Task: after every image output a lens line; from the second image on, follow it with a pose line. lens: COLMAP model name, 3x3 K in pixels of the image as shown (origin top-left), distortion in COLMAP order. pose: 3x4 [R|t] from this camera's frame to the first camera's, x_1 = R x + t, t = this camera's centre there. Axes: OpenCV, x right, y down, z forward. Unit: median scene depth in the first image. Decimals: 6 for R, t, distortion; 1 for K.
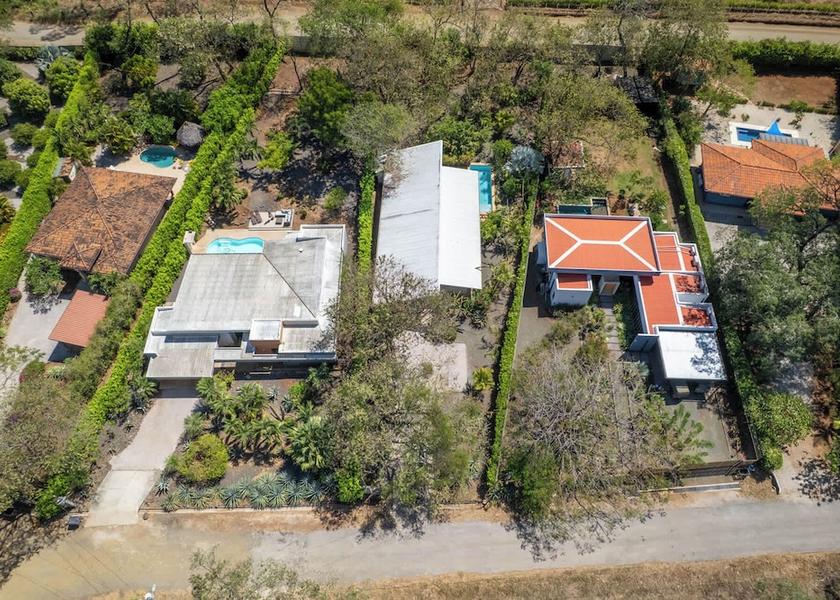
lens RADIAL K [[572.7, 0, 420.0], [0, 572.7, 300.0], [0, 0, 1]] dist [-0.073248, 0.065232]
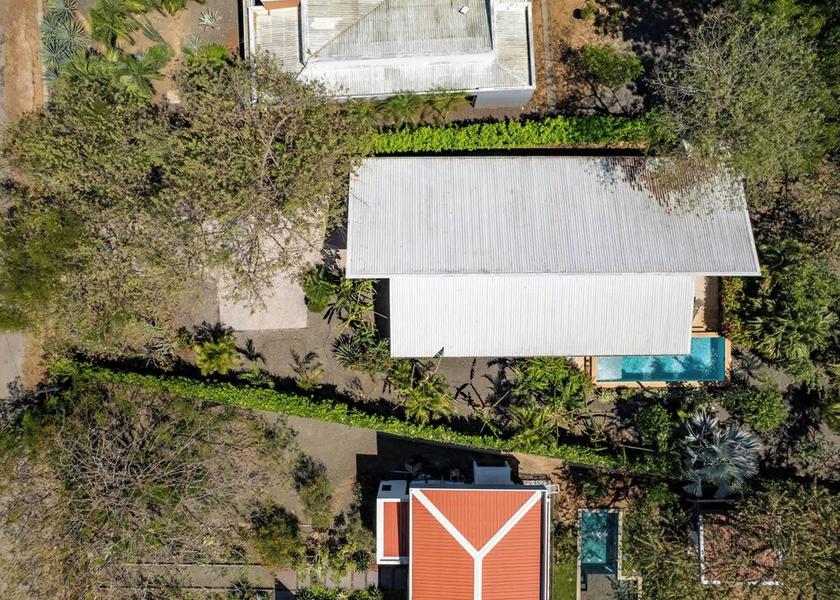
lens RADIAL K [[572.7, 0, 420.0], [0, 572.7, 300.0], [0, 0, 1]] dist [-0.073248, 0.065232]
pose [[0.040310, 0.999138, 0.009949, 0.048197], [-0.845450, 0.028800, 0.533277, -0.319648], [0.532531, -0.029908, 0.845882, 0.541421]]
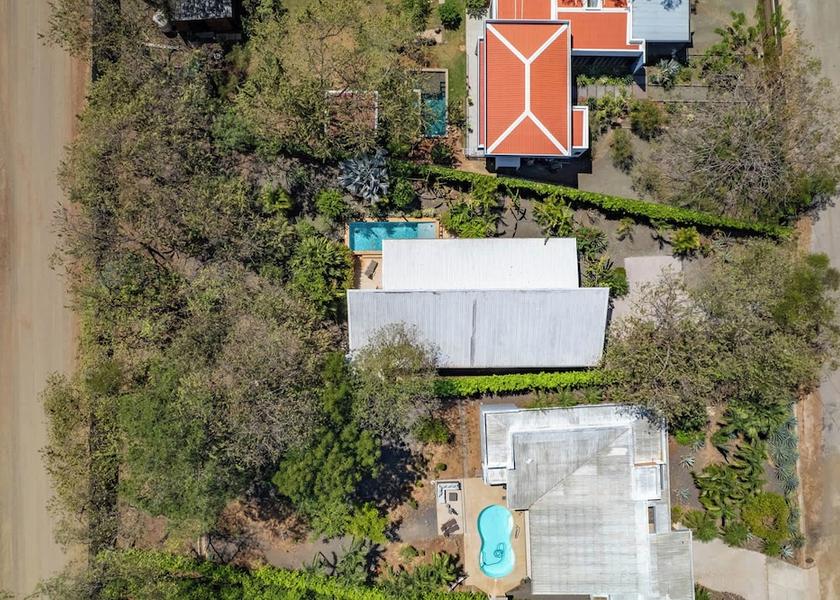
lens RADIAL K [[572.7, 0, 420.0], [0, 572.7, 300.0], [0, 0, 1]] dist [-0.073248, 0.065232]
pose [[-0.040759, -0.999169, -0.000979, 0.026169], [0.849032, -0.035151, 0.527170, -0.635059], [-0.526766, 0.020655, 0.849759, 0.396253]]
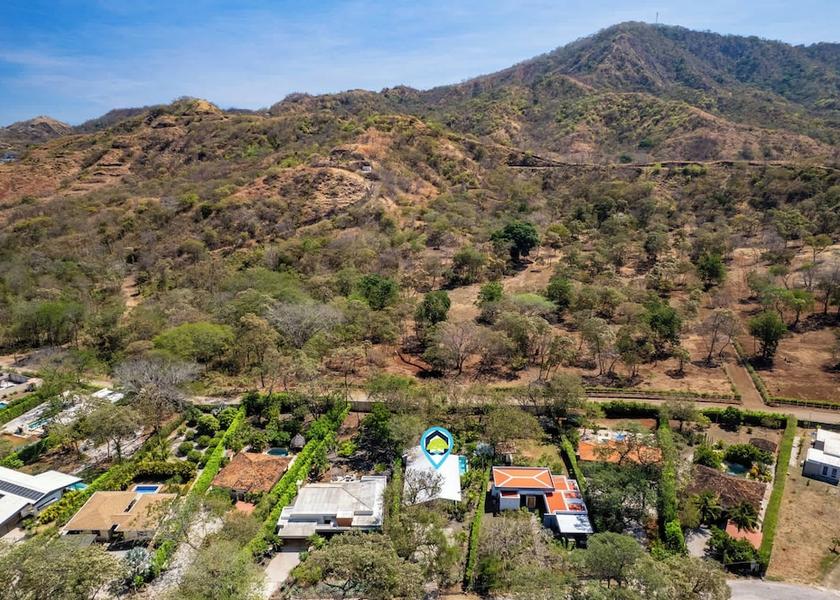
lens RADIAL K [[572.7, 0, 420.0], [0, 572.7, 300.0], [0, 0, 1]] dist [-0.073248, 0.065232]
pose [[0.999983, 0.004898, 0.003295, -0.033001], [-0.001325, 0.730209, -0.683223, 0.735008], [-0.005753, 0.683206, 0.730203, -0.757415]]
